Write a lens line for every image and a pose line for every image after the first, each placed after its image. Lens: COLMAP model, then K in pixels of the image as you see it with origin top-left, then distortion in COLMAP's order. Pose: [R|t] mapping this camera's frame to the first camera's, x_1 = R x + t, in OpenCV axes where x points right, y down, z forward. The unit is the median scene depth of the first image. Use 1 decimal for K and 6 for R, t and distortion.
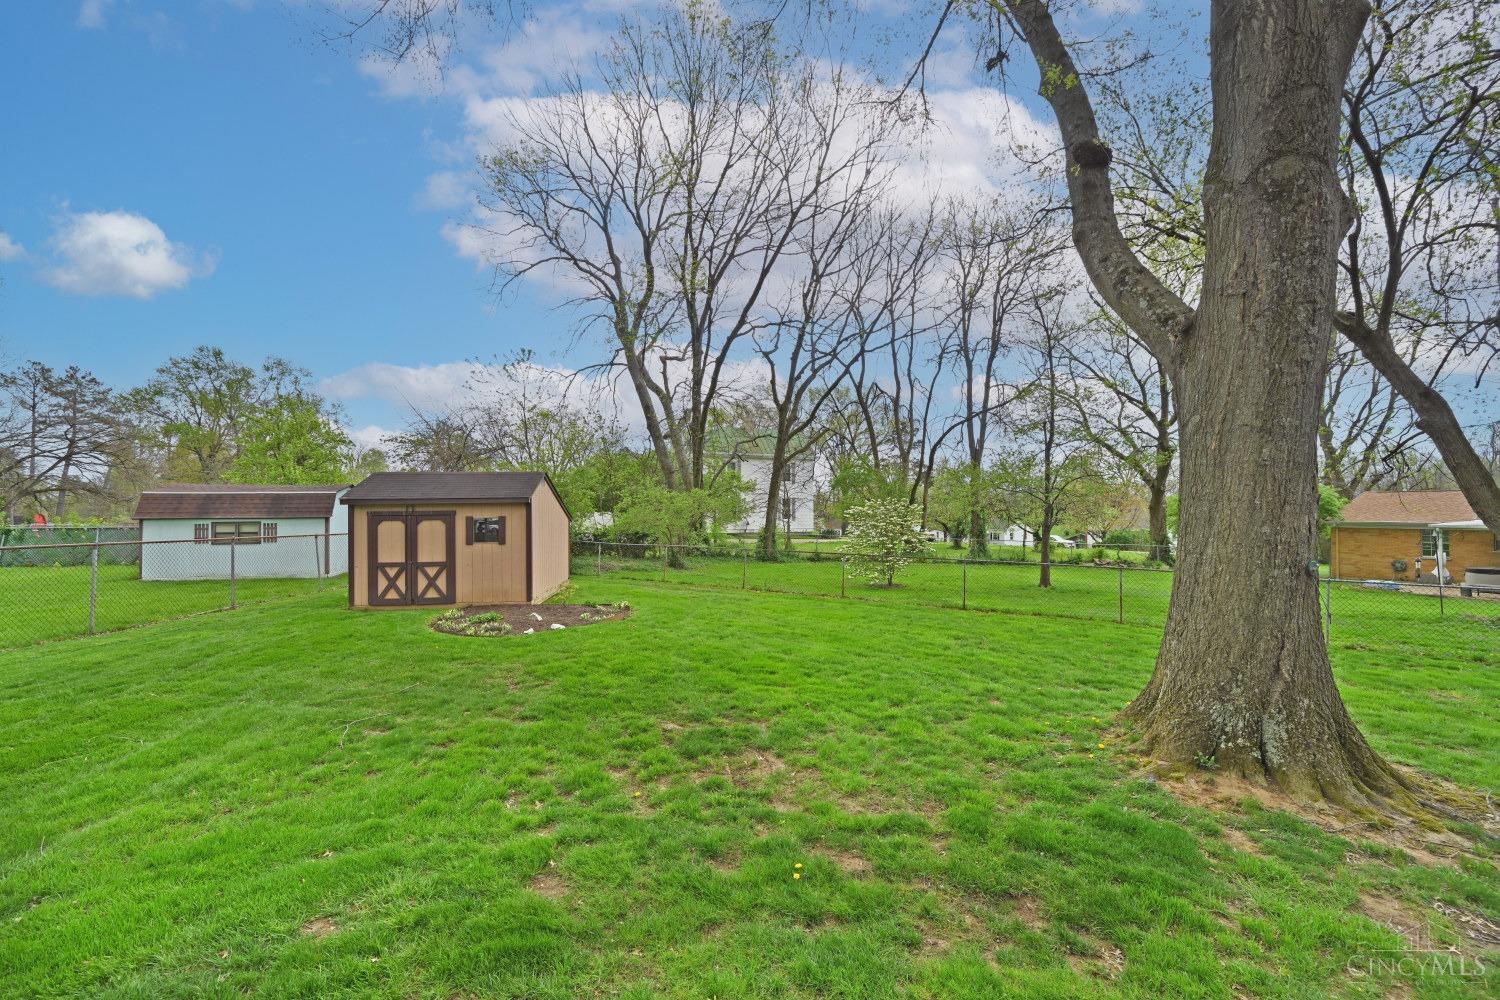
lens RADIAL K [[595.0, 0, 746.8], [0, 595.0, 505.9], [0, 0, 1]] dist [-0.005194, 0.000056]
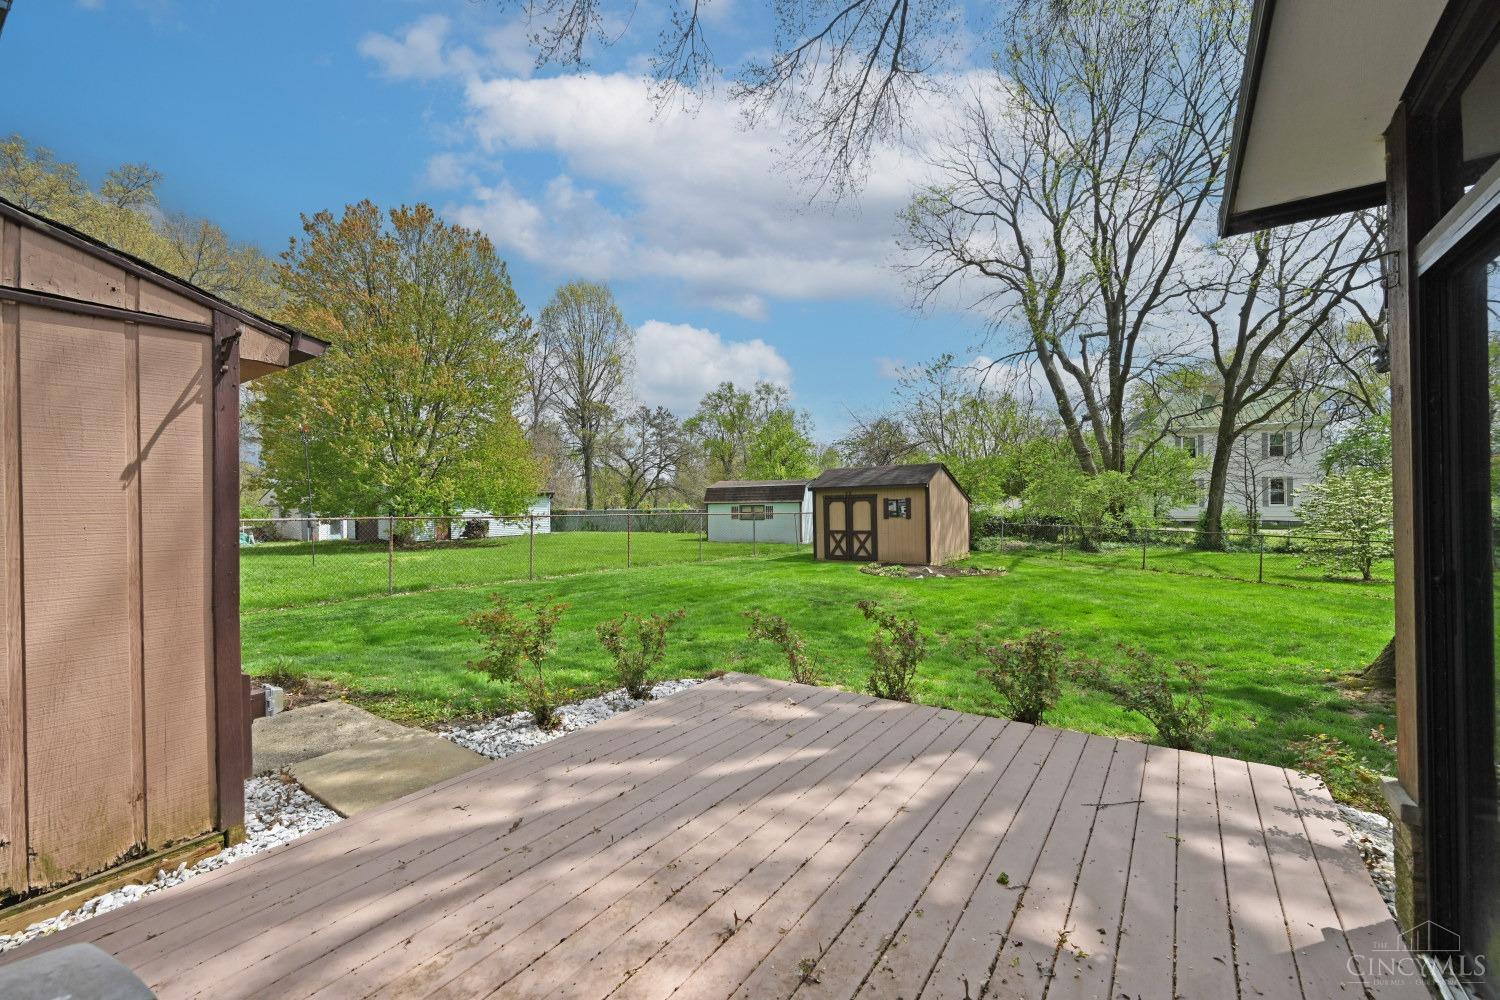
lens RADIAL K [[595.0, 0, 759.2], [0, 595.0, 511.2], [0, 0, 1]] dist [-0.005194, 0.000056]
pose [[0.777049, 0.001630, -0.629439, 0.077546], [0.016684, 0.999592, 0.023185, 0.004613], [0.629220, -0.028517, 0.776704, -0.115746]]
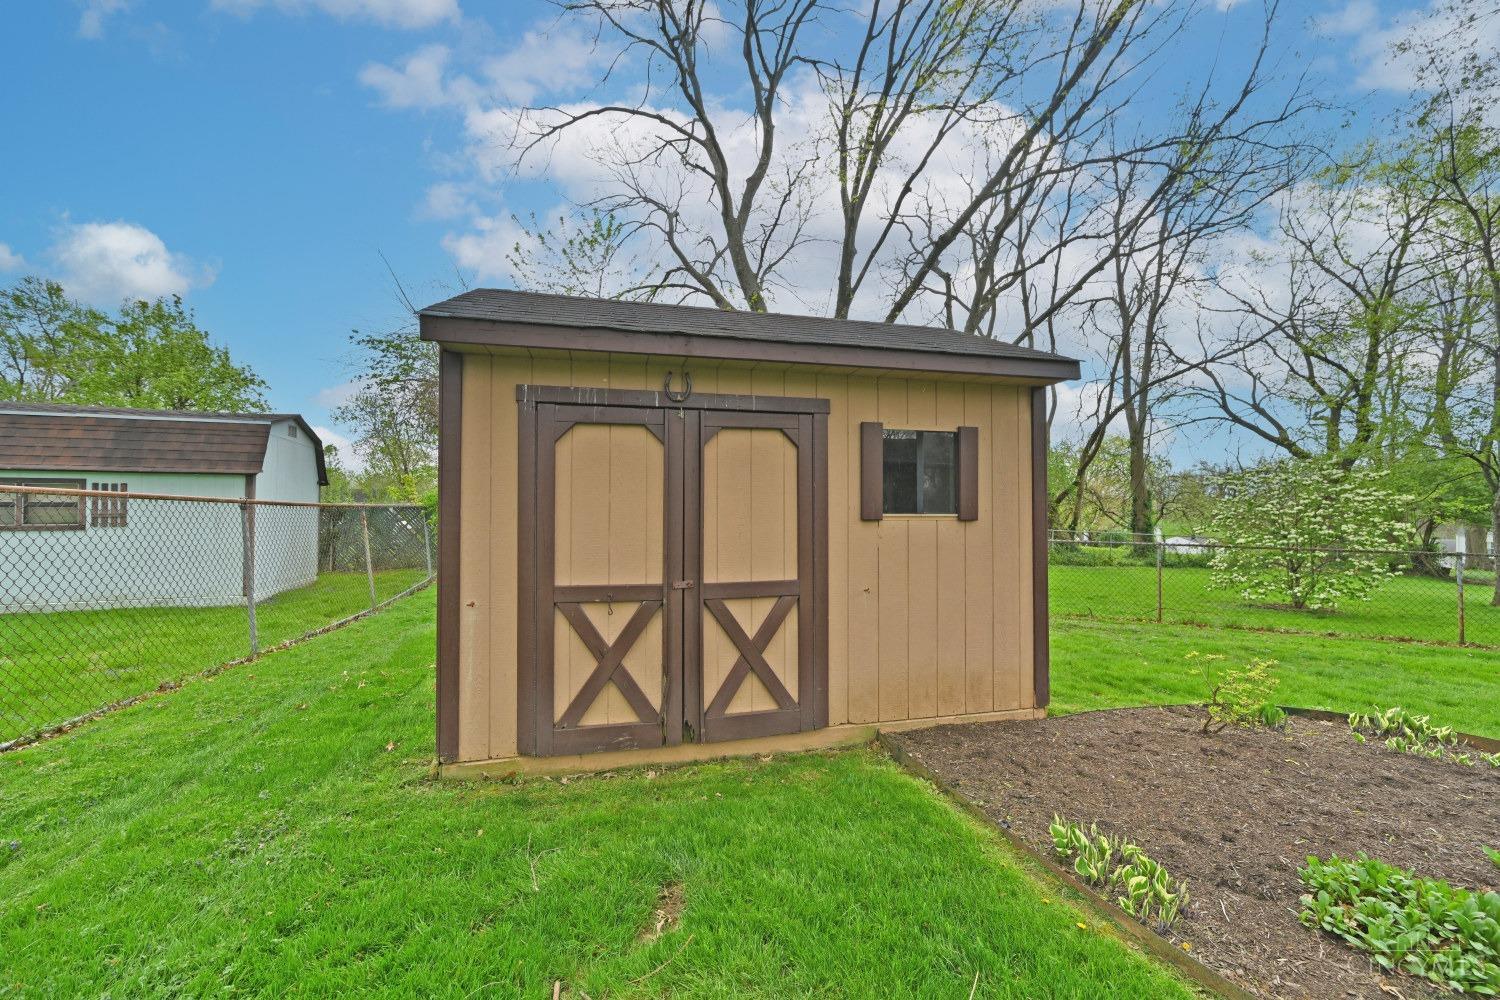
lens RADIAL K [[595.0, 0, 752.6], [0, 595.0, 494.4], [0, 0, 1]] dist [-0.005194, 0.000056]
pose [[0.990639, 0.011968, 0.135982, -0.249437], [-0.009664, 0.999799, -0.017591, 0.025955], [-0.136165, 0.016112, 0.990555, 0.319394]]
